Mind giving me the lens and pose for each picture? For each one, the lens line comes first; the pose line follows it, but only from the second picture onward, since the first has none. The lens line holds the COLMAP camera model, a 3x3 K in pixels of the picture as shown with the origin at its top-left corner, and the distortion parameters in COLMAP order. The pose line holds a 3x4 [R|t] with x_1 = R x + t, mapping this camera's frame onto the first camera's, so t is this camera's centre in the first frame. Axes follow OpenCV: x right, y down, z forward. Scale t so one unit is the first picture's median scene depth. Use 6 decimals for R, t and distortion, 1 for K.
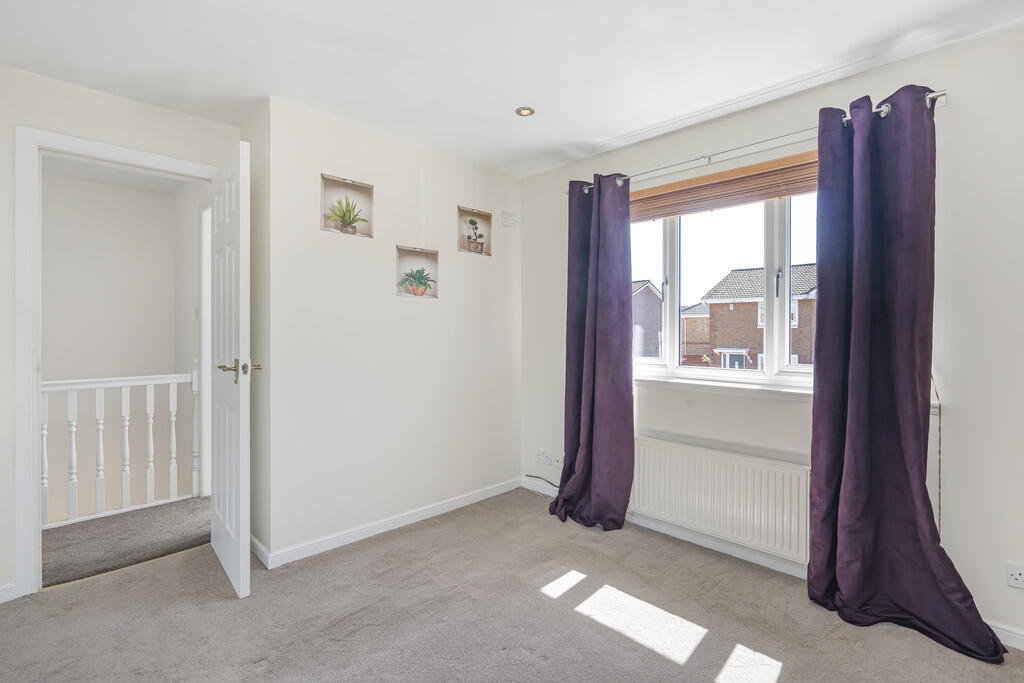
lens RADIAL K [[477.2, 0, 511.6], [0, 477.2, 335.9], [0, 0, 1]] dist [-0.003919, 0.000609]
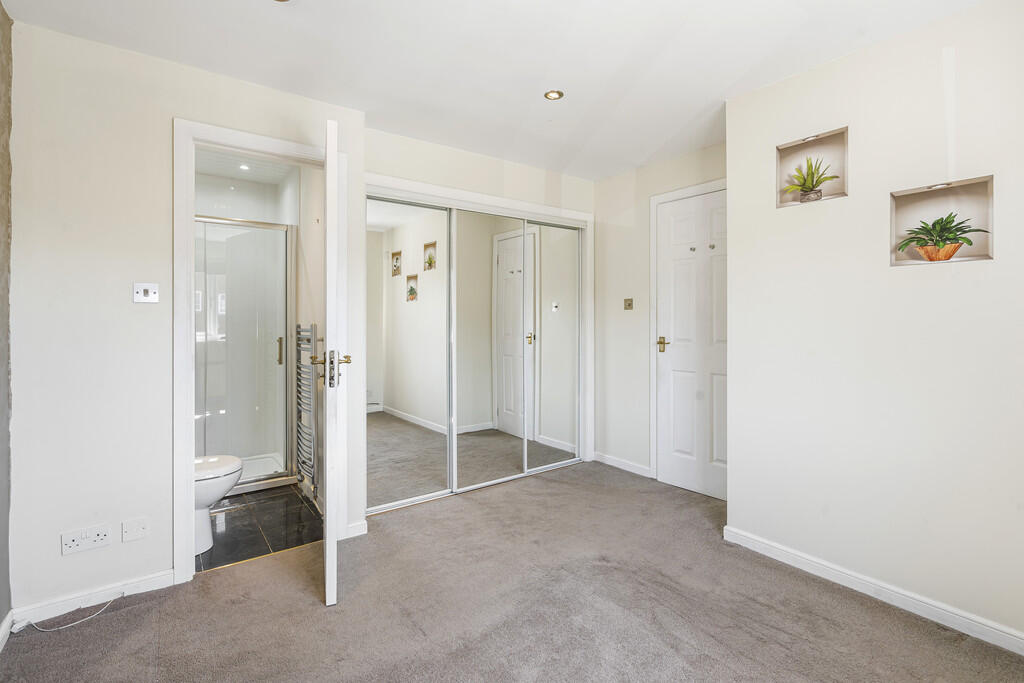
lens RADIAL K [[477.2, 0, 508.1], [0, 477.2, 322.0], [0, 0, 1]] dist [-0.003919, 0.000609]
pose [[-0.154024, 0.006864, -0.988043, 0.556968], [-0.004730, 0.999959, 0.007685, -0.007467], [0.988056, 0.005857, -0.153985, 0.598747]]
